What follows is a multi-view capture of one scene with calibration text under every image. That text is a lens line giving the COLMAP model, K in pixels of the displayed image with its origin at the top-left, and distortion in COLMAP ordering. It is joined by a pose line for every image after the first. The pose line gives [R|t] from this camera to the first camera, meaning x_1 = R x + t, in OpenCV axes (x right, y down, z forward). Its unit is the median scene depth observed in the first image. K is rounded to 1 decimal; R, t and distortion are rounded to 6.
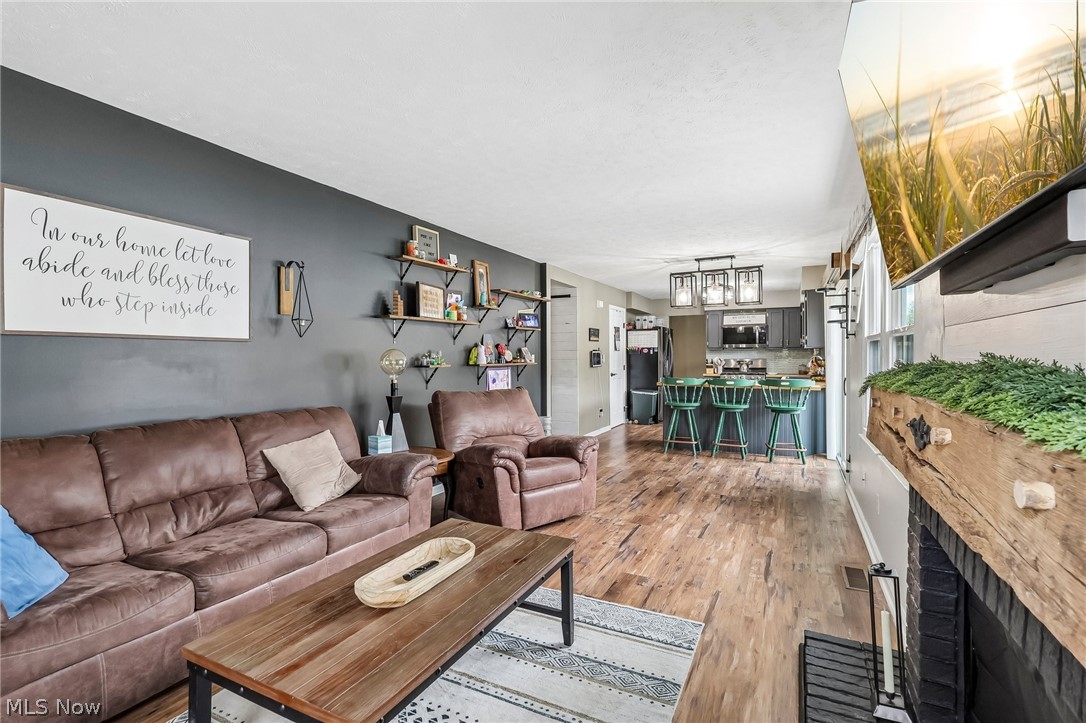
lens RADIAL K [[509.4, 0, 540.7], [0, 509.4, 365.5], [0, 0, 1]] dist [0.010125, 0.000015]
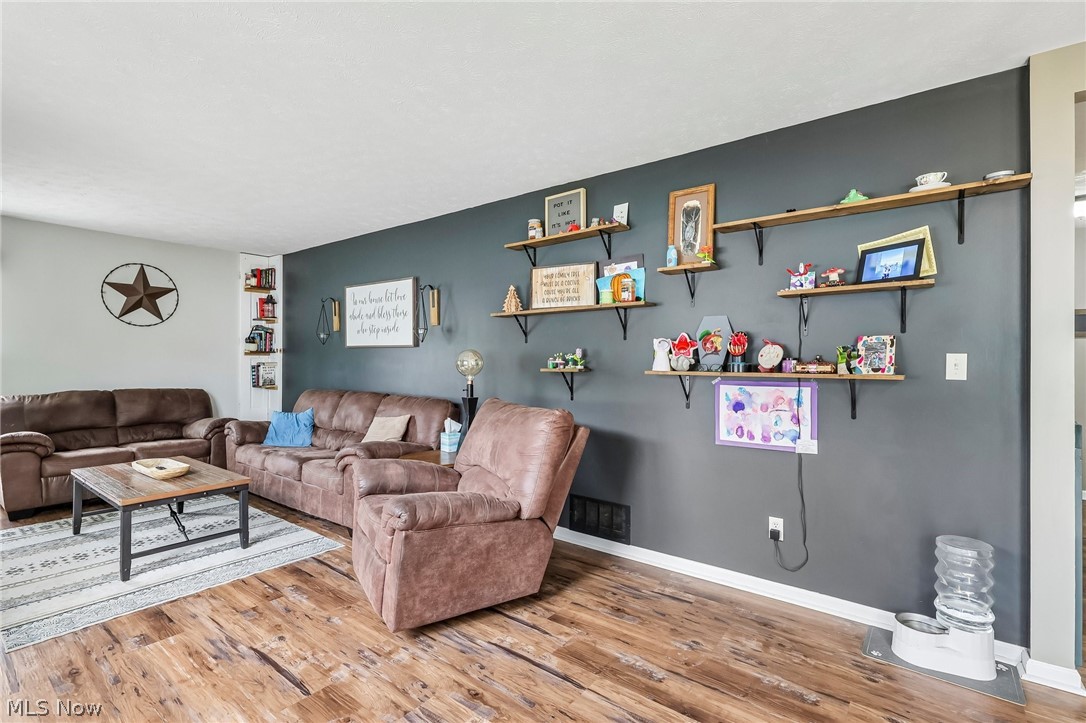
lens RADIAL K [[509.4, 0, 539.9], [0, 509.4, 359.5], [0, 0, 1]] dist [0.010125, 0.000015]
pose [[-0.205510, 0.005021, -0.978642, 0.673071], [-0.021350, 0.999726, 0.009612, -0.026200], [0.978422, 0.022869, -0.205346, 1.390394]]
